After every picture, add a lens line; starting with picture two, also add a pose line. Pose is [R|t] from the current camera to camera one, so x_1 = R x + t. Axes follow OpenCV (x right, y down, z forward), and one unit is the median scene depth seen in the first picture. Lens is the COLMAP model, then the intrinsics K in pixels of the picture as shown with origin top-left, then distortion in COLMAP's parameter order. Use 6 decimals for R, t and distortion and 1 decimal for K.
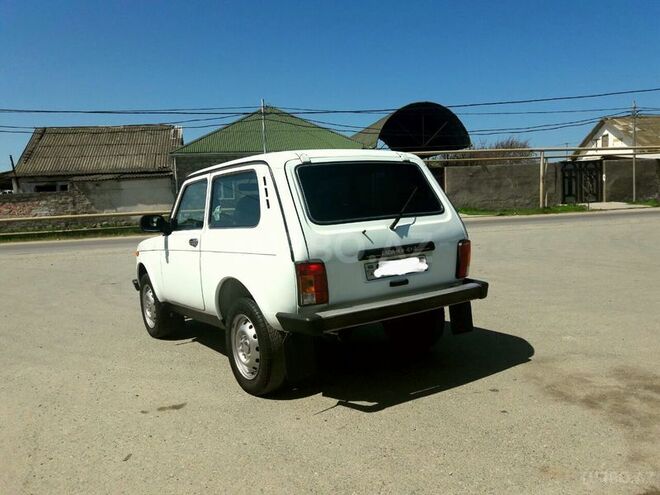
lens RADIAL K [[574.1, 0, 329.3], [0, 574.1, 250.8], [0, 0, 1]] dist [0.004004, -0.045800]
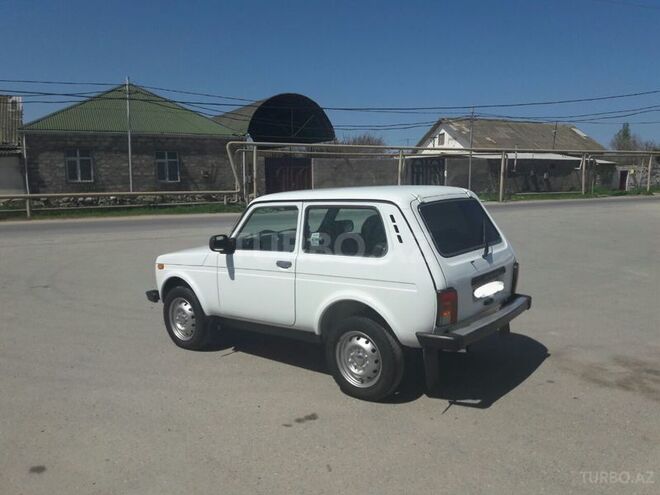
lens RADIAL K [[574.1, 0, 329.3], [0, 574.1, 250.8], [0, 0, 1]] dist [0.004004, -0.045800]
pose [[0.951162, -0.005165, 0.308649, -0.496232], [-0.006079, 0.999353, 0.035458, -0.080613], [-0.308632, -0.035603, 0.950515, -0.056414]]
